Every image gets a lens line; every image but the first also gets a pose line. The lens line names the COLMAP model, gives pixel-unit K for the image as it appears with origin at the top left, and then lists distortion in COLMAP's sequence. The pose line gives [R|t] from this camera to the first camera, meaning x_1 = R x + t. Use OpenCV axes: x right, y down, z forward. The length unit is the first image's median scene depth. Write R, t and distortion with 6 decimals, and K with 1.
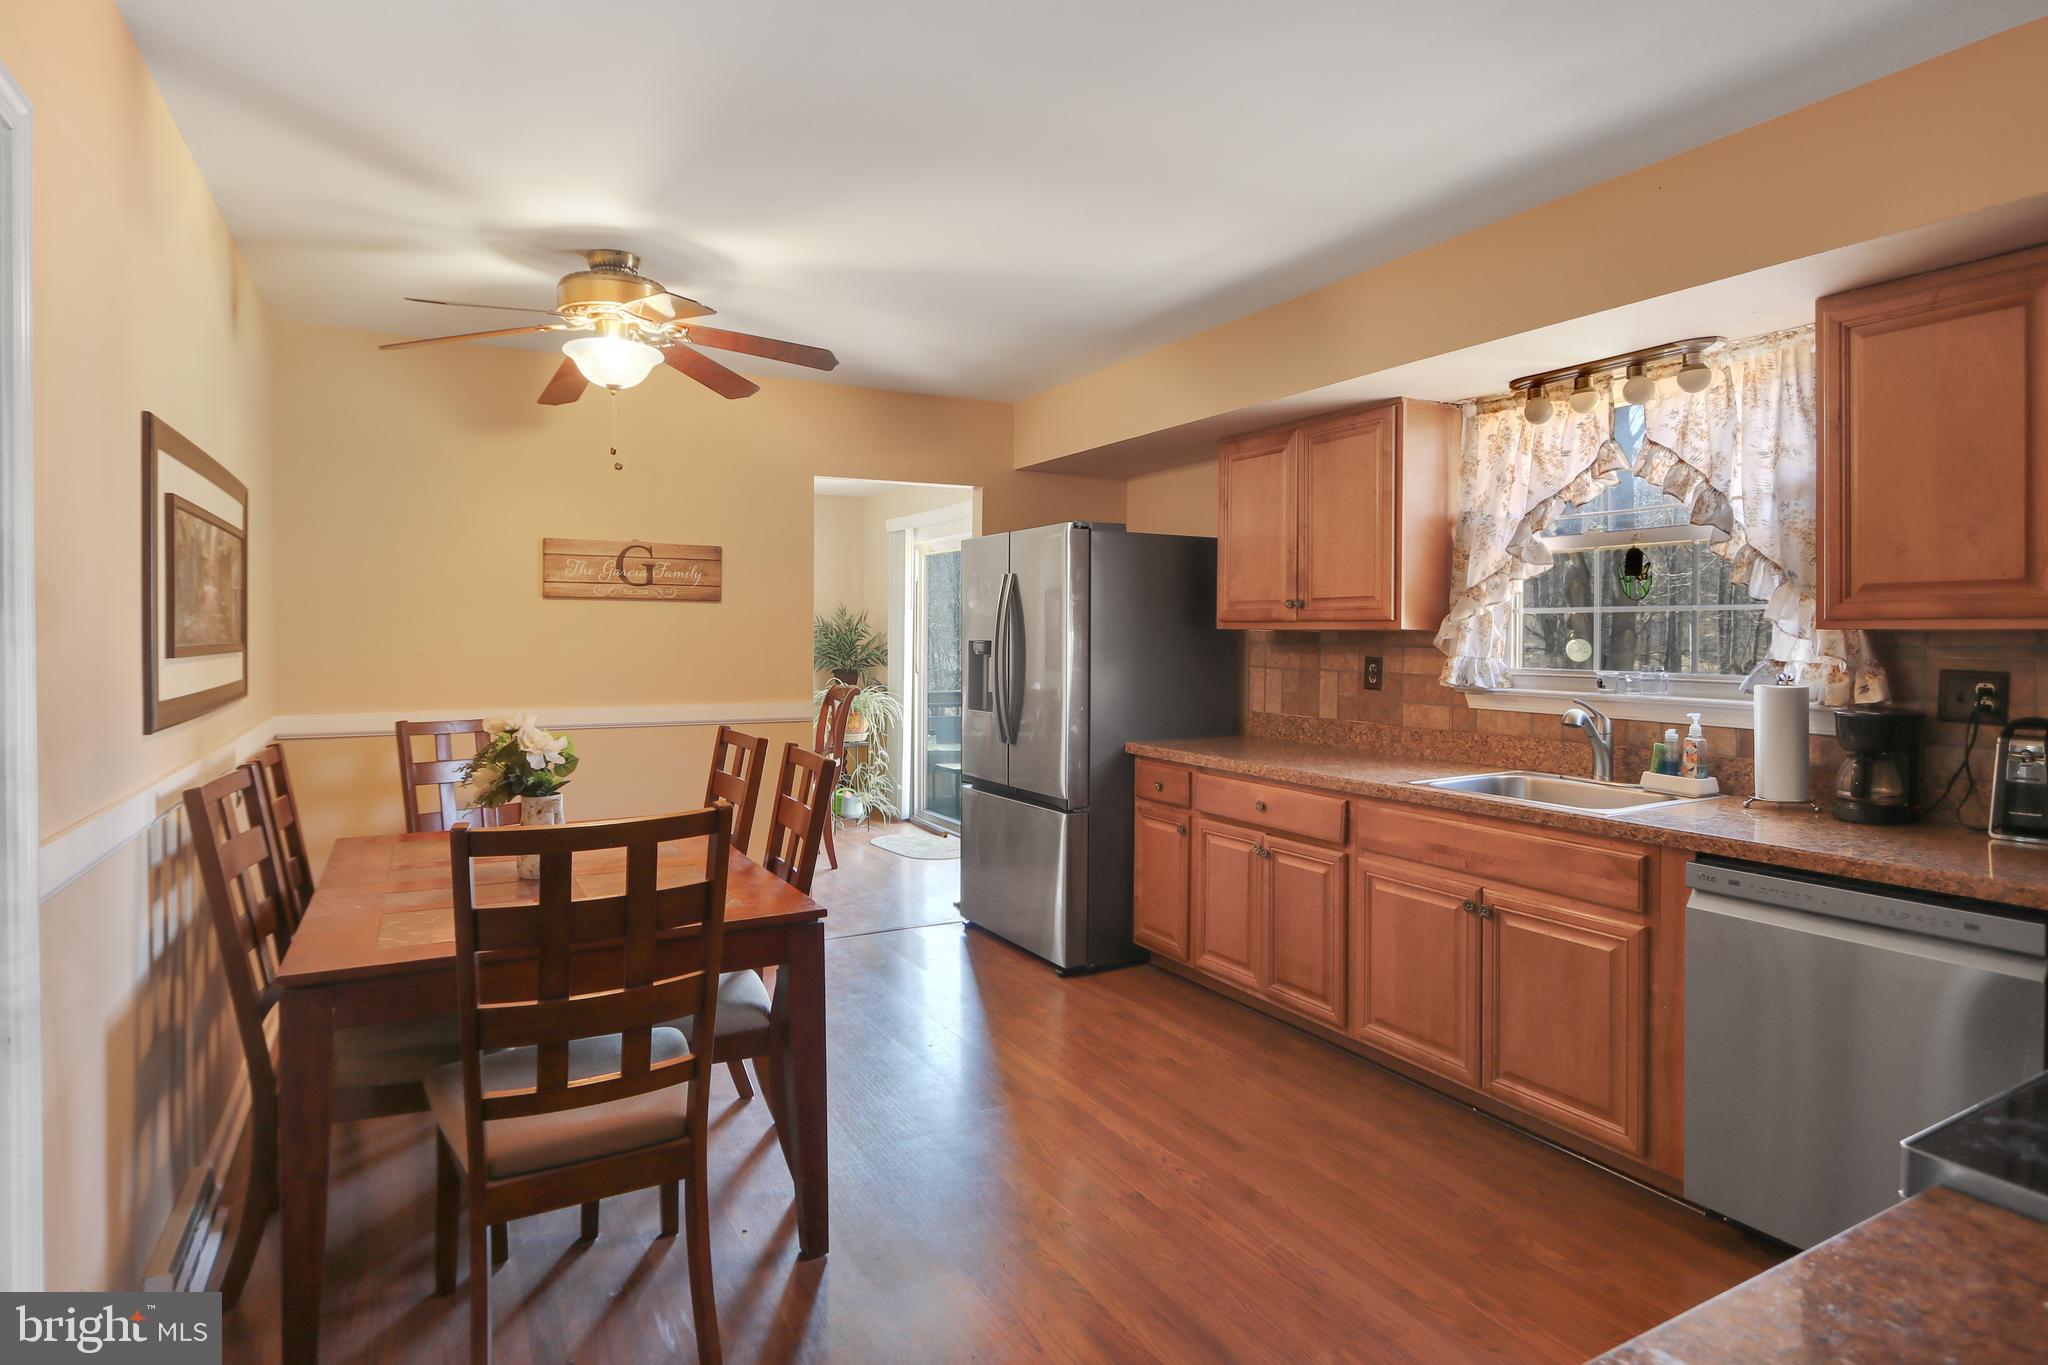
lens RADIAL K [[1047.7, 0, 1024.0], [0, 1047.7, 682.5], [0, 0, 1]] dist [0.002828, 0.000924]
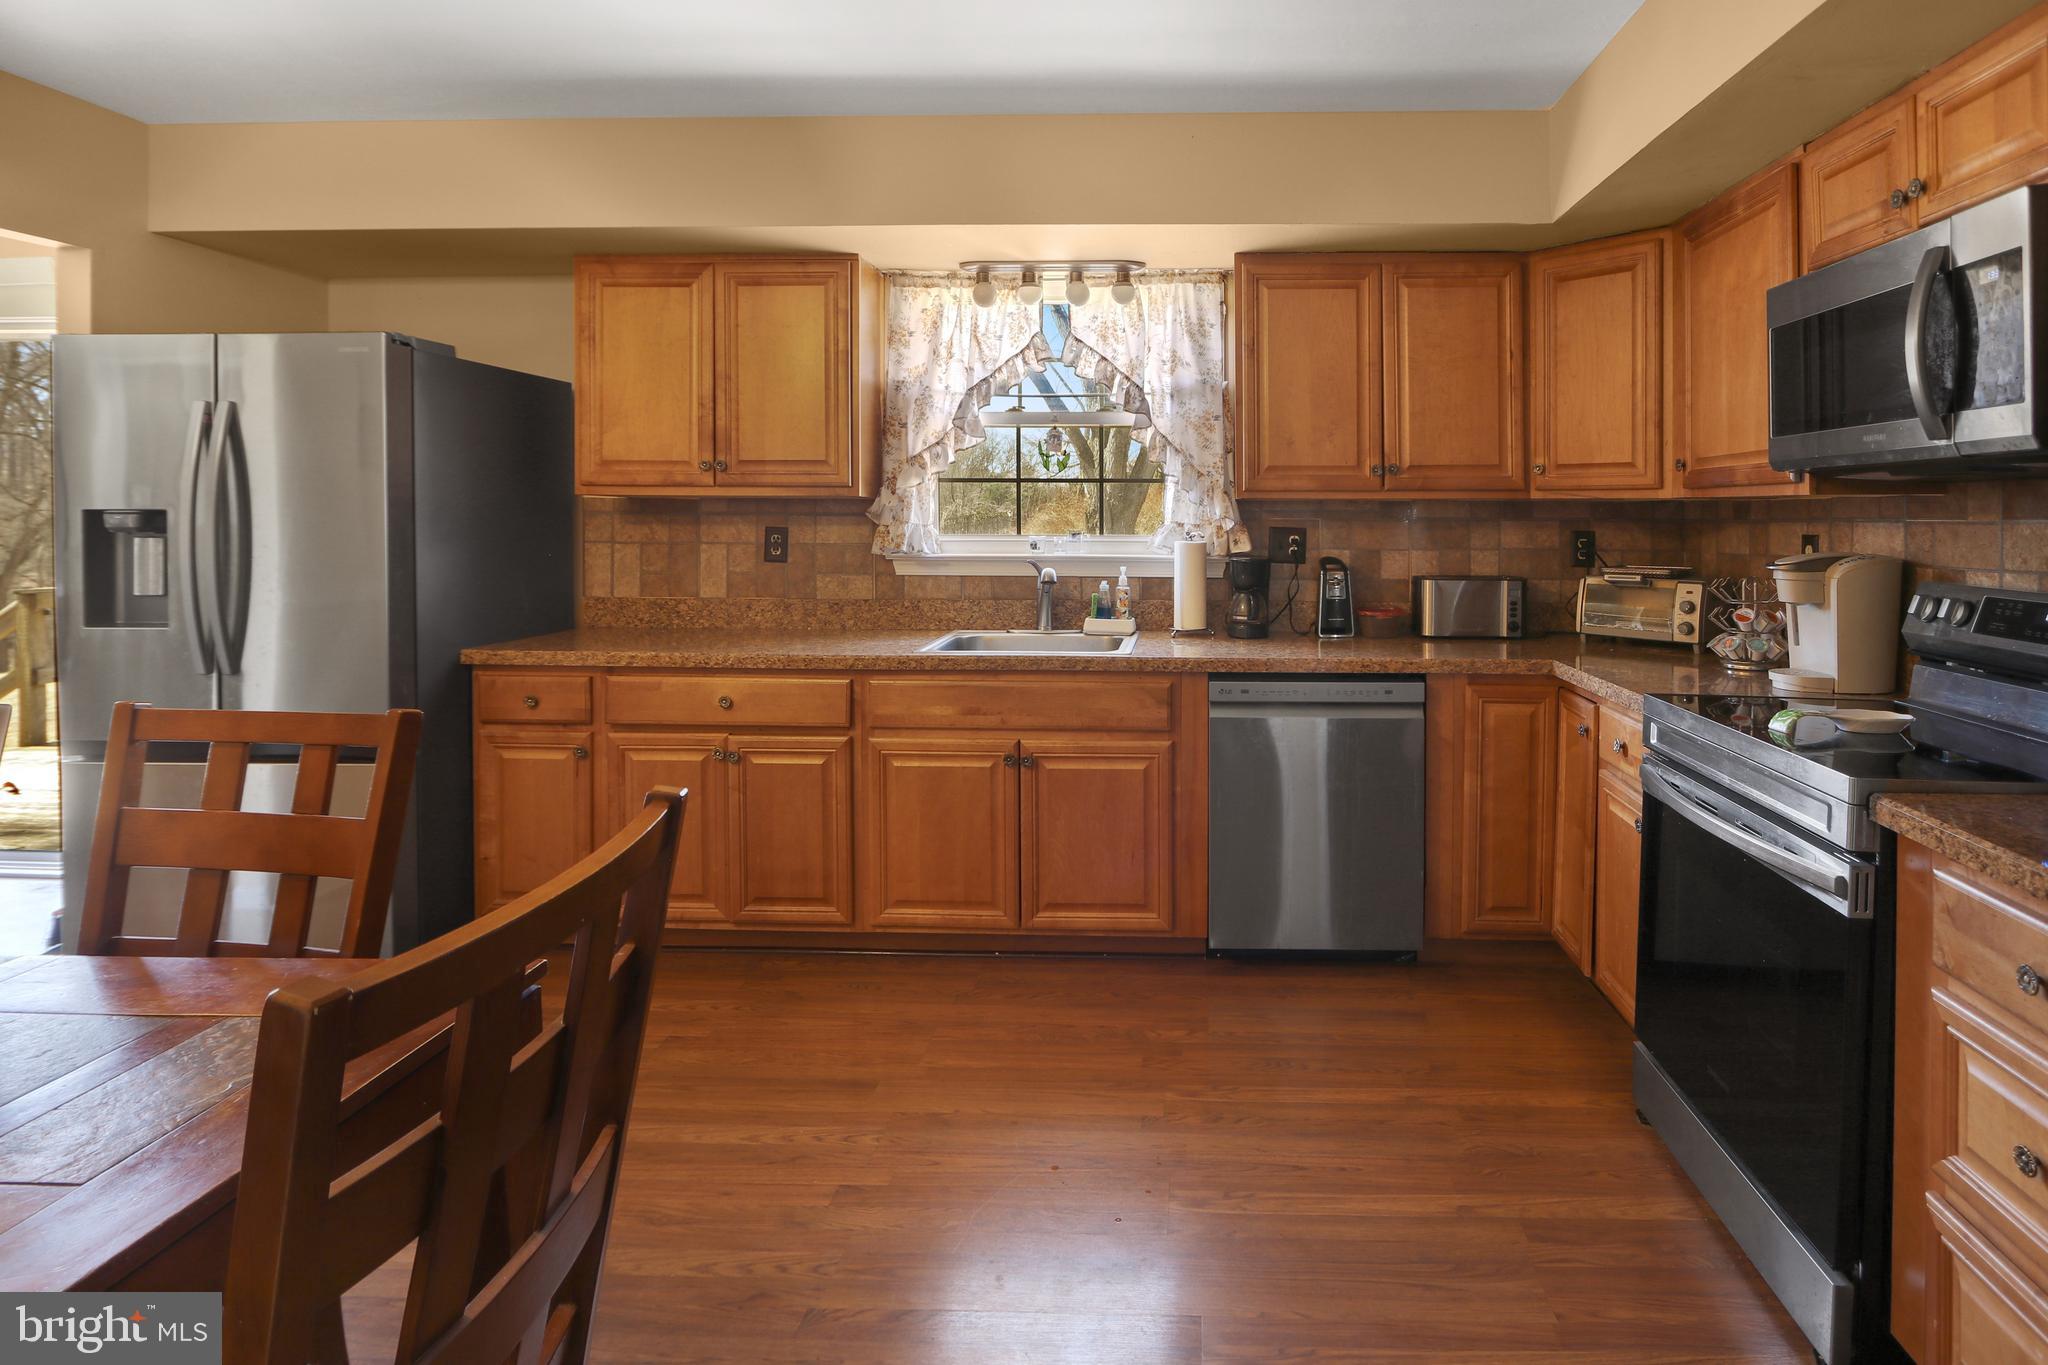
lens RADIAL K [[1079.3, 0, 1120.6], [0, 1079.3, 555.8], [0, 0, 1]] dist [0.000411, -0.000026]
pose [[0.536954, -0.034567, 0.842903, -0.369048], [0.037508, 0.999150, 0.017080, -0.004349], [-0.842777, 0.022445, 0.537795, 0.282408]]
